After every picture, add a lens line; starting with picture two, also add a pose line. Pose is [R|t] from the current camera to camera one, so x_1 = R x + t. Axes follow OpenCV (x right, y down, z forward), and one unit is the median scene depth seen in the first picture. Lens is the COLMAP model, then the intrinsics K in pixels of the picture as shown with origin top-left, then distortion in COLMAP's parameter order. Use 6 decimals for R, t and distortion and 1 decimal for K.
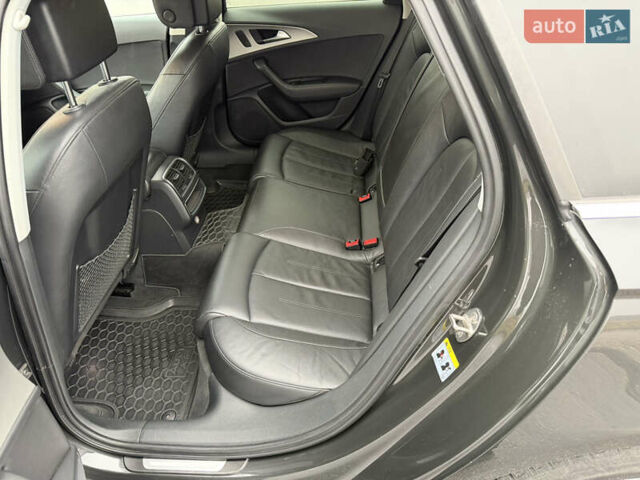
lens RADIAL K [[480.7, 0, 320.0], [0, 480.7, 240.0], [0, 0, 1]] dist [-0.001221, -0.008682]
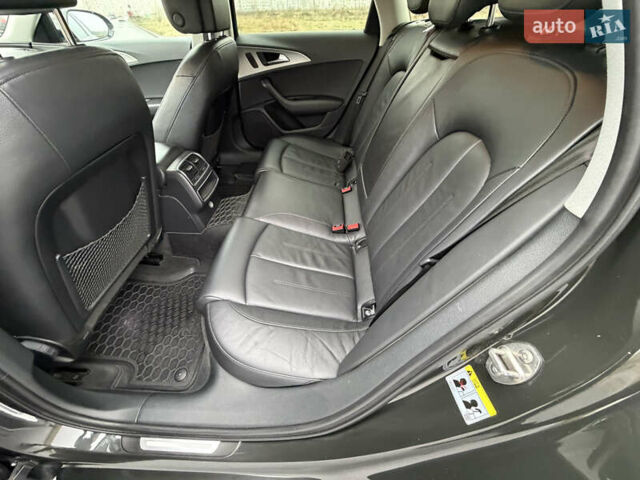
lens RADIAL K [[648.2, 0, 340.4], [0, 648.2, 316.3], [0, 0, 1]] dist [-0.045321, -0.002192]
pose [[0.999225, 0.016290, 0.035838, 0.019342], [-0.020062, 0.993997, 0.107549, 0.053540], [-0.033871, -0.108184, 0.993554, -0.638467]]
